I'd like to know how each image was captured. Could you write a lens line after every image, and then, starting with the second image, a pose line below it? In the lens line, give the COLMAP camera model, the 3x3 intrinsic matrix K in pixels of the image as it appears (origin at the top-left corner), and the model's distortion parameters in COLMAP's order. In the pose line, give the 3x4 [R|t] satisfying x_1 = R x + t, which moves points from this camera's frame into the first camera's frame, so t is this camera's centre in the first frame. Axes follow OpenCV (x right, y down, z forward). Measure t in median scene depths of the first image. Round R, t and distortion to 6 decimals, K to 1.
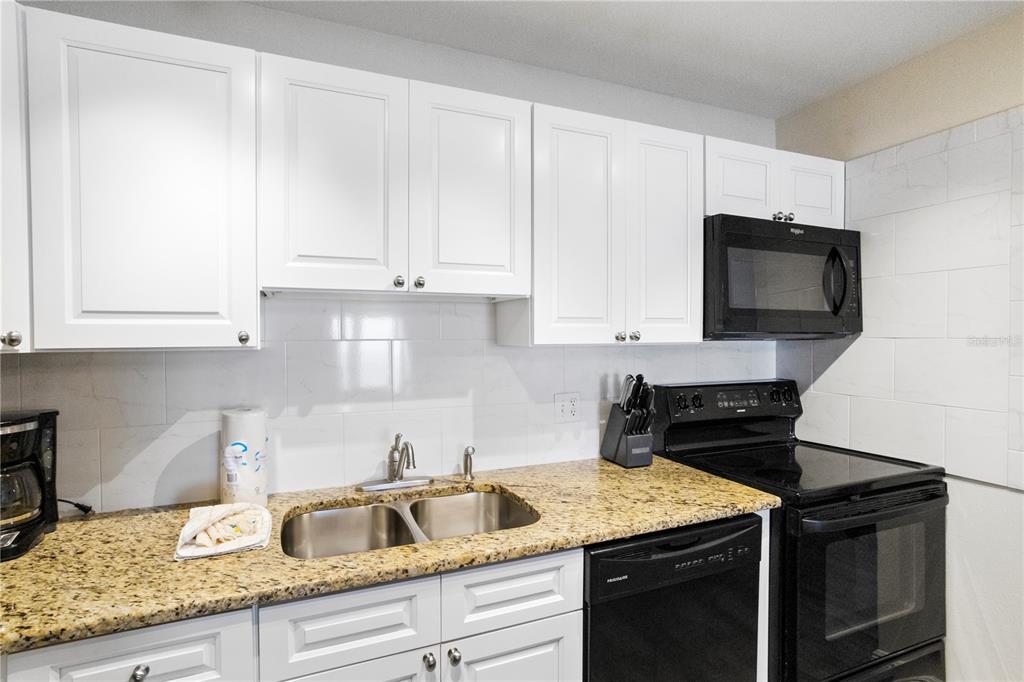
lens RADIAL K [[524.3, 0, 501.5], [0, 524.3, 341.1], [0, 0, 1]] dist [-0.012325, 0.001491]
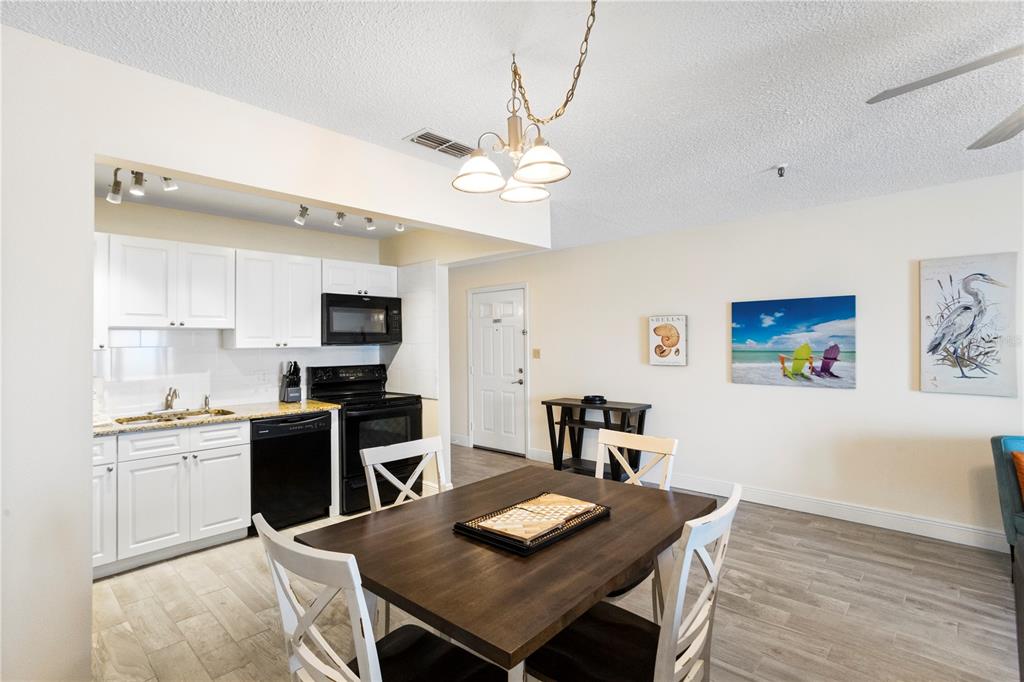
lens RADIAL K [[511.9, 0, 508.4], [0, 511.9, 336.1], [0, 0, 1]] dist [-0.023520, 0.015004]
pose [[0.915845, -0.003365, 0.401518, 0.260438], [0.014309, 0.999603, -0.024259, 0.025826], [-0.401277, 0.027963, 0.915530, -1.605910]]
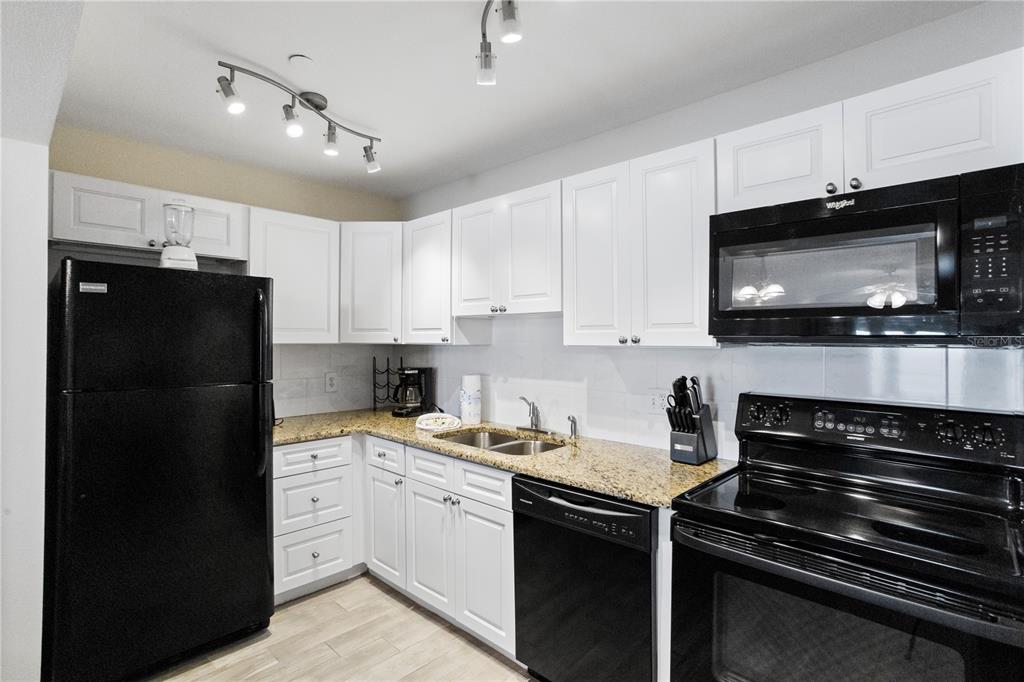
lens RADIAL K [[511.9, 0, 511.3], [0, 511.9, 340.9], [0, 0, 1]] dist [-0.023520, 0.015004]
pose [[0.382664, 0.005319, -0.923872, 1.248676], [-0.016601, 0.999862, -0.001120, -0.001123], [0.923738, 0.015765, 0.382700, 0.318009]]
